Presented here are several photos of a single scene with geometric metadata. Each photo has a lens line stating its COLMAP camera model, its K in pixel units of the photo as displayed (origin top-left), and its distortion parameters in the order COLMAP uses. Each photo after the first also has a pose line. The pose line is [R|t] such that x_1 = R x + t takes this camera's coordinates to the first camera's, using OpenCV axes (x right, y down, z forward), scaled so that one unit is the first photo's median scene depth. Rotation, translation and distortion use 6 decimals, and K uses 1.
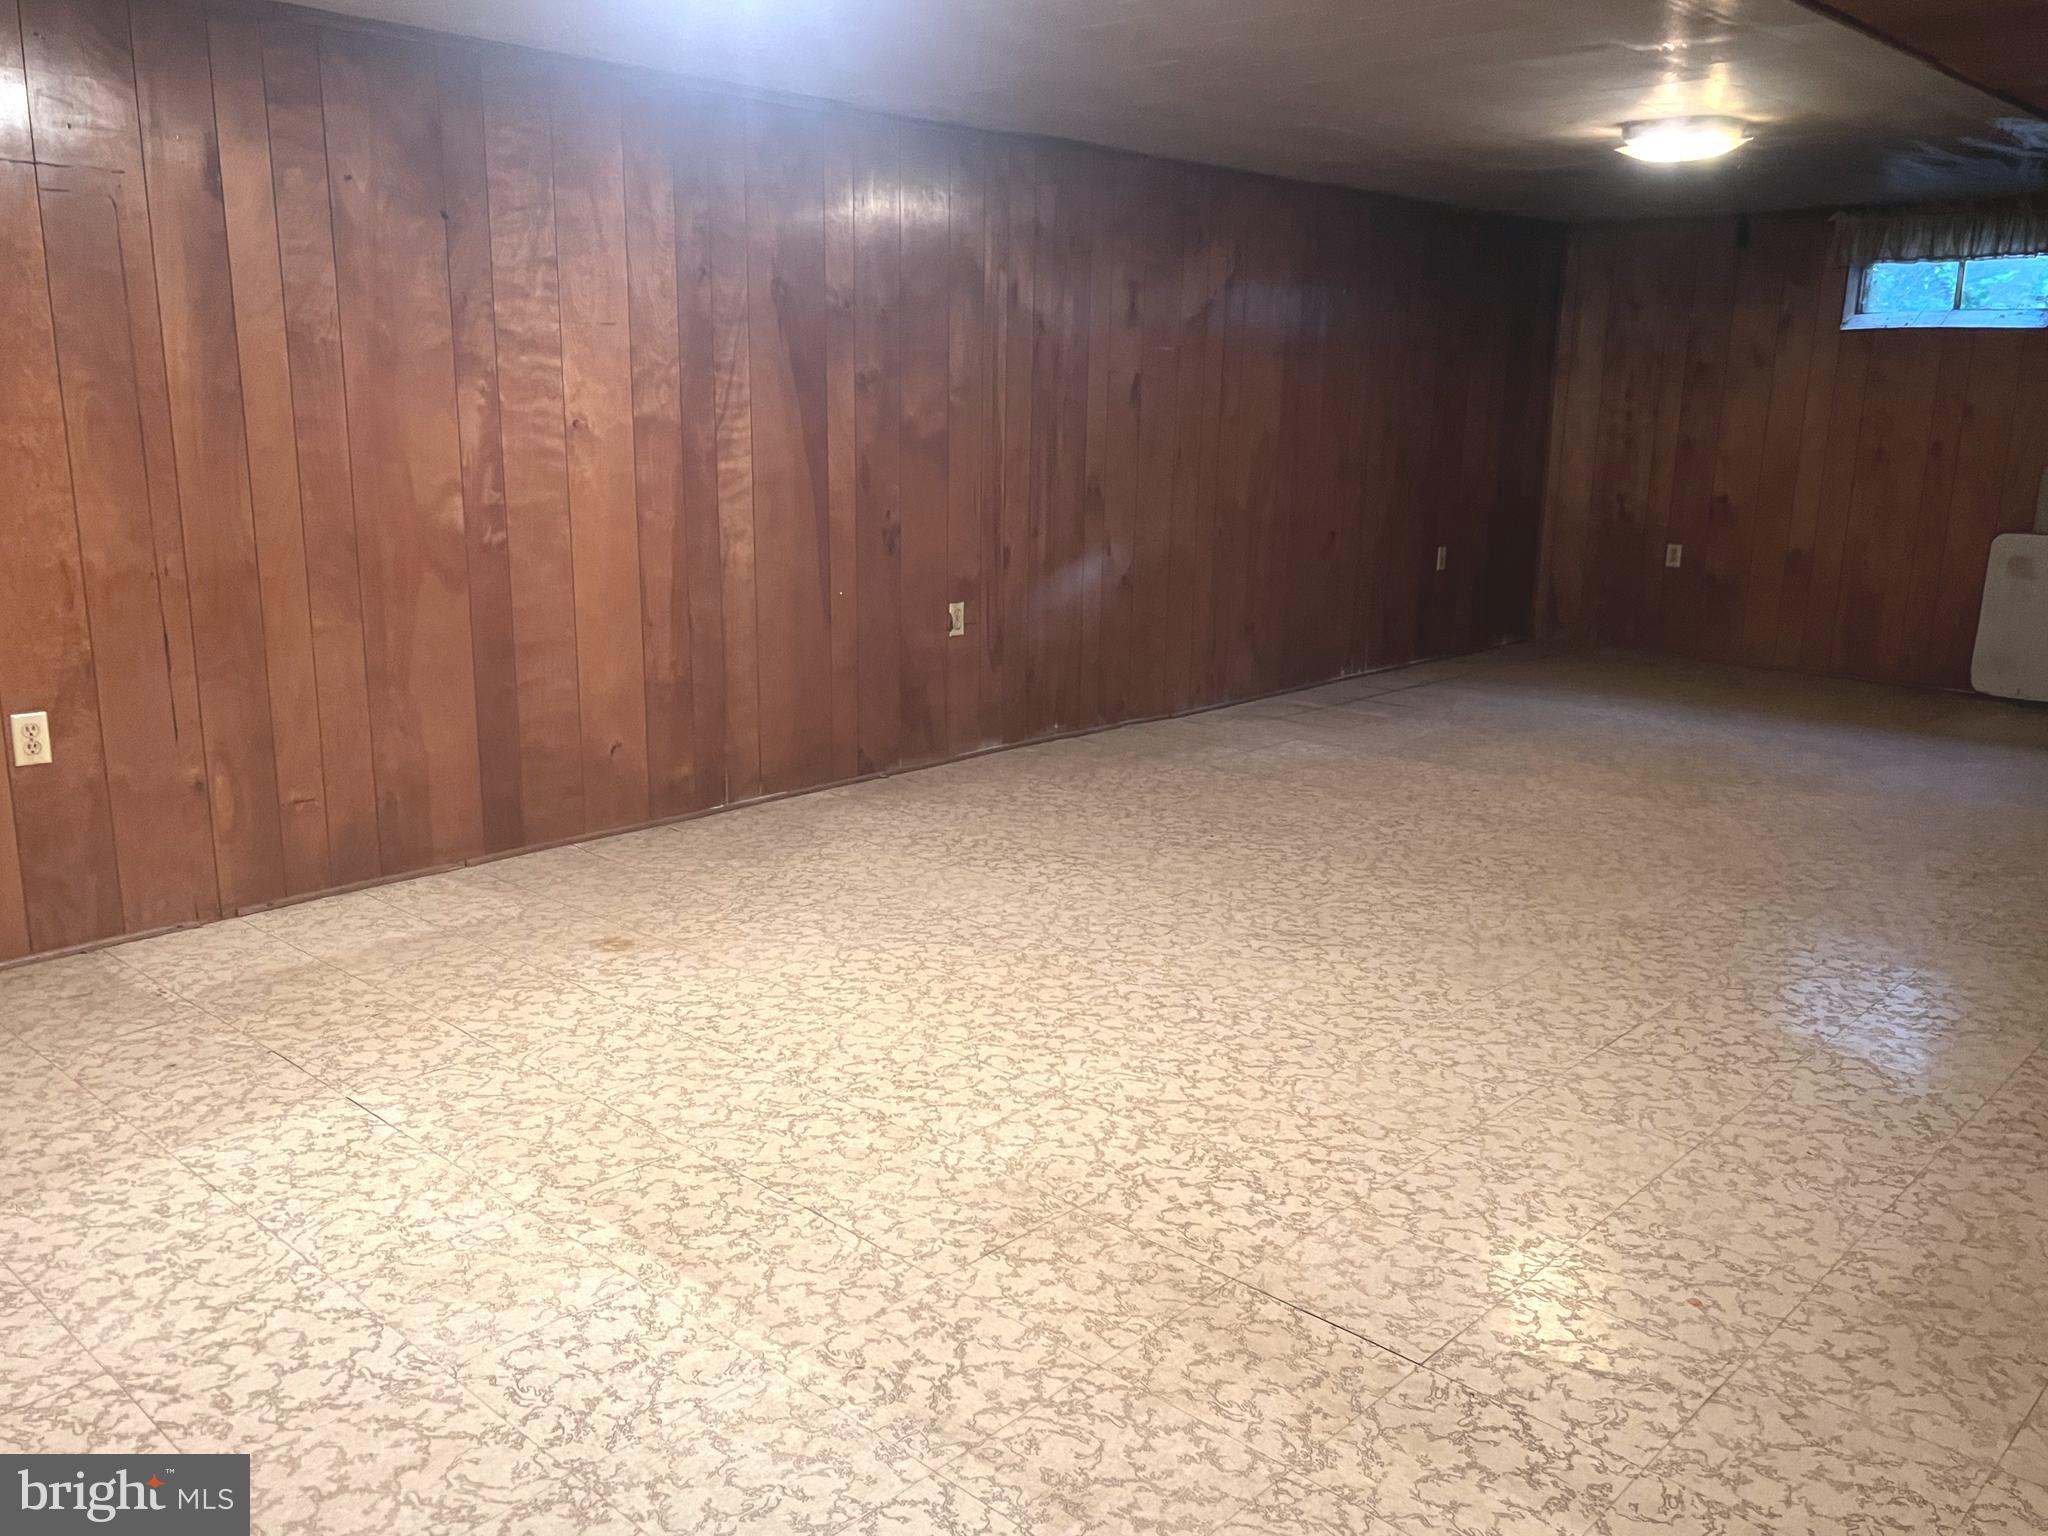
lens RADIAL K [[1638.3, 0, 1020.0], [0, 1638.3, 822.9], [0, 0, 1]] dist [0.035935, 0.005972]
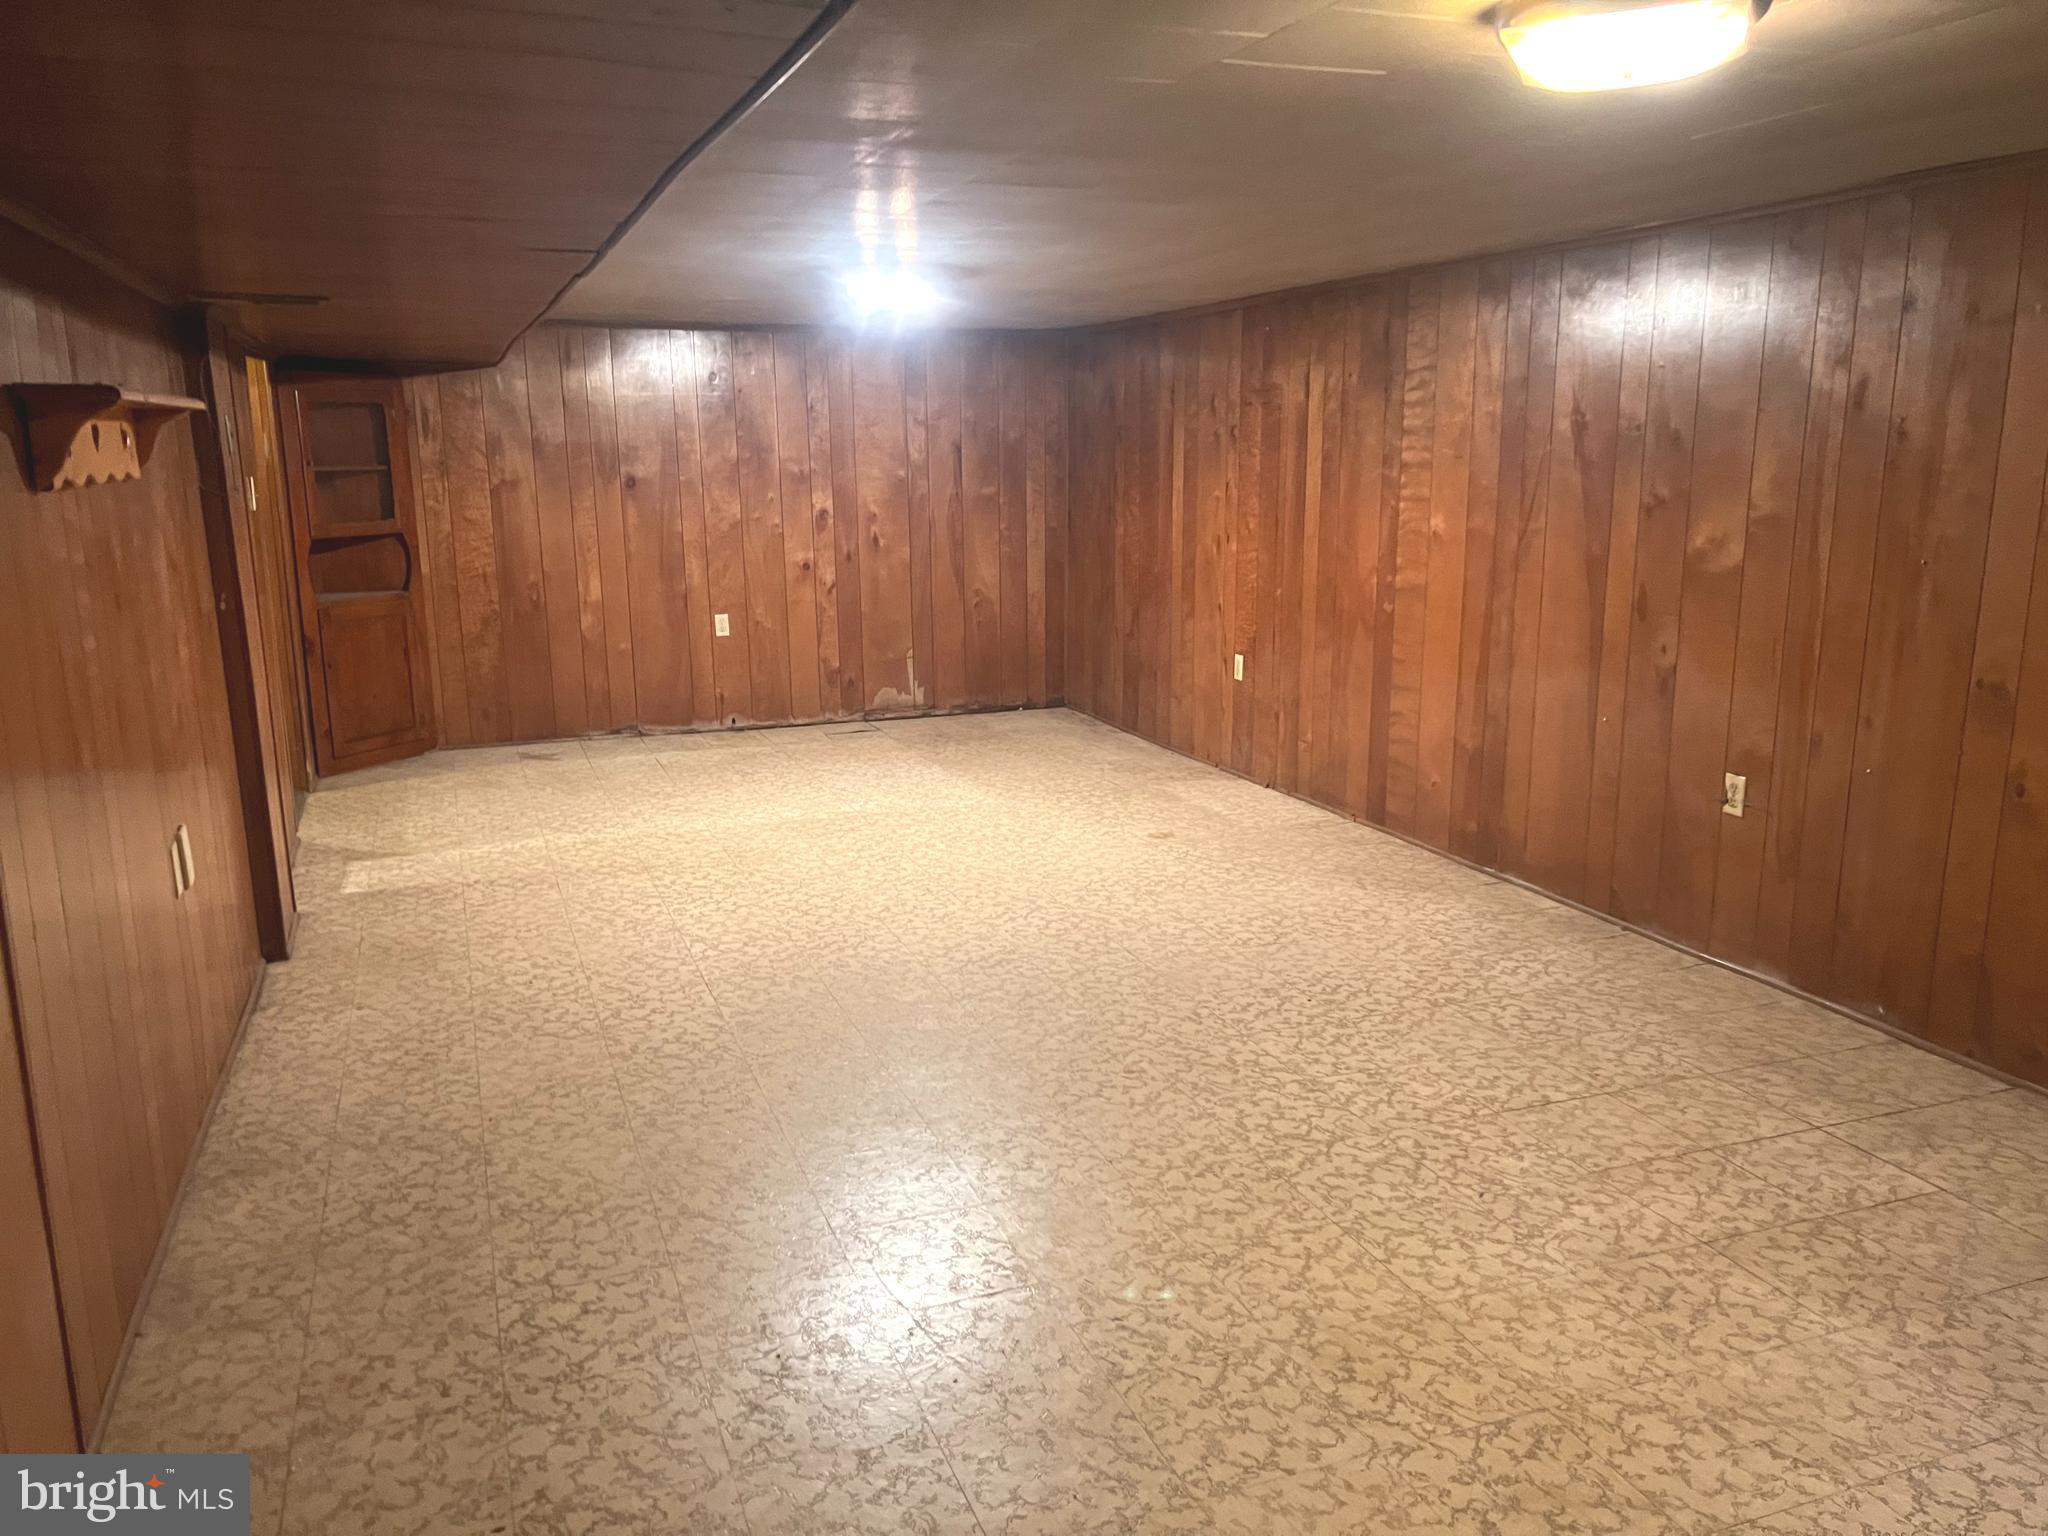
lens RADIAL K [[1573.9, 0, 1024.0], [0, 1573.9, 768.0], [0, 0, 1]] dist [0.126429, -0.002636]
pose [[-0.446691, 0.174787, -0.877449, 1.182072], [-0.226006, 0.926881, 0.299689, -0.428961], [0.865672, 0.332177, -0.374526, 1.425580]]
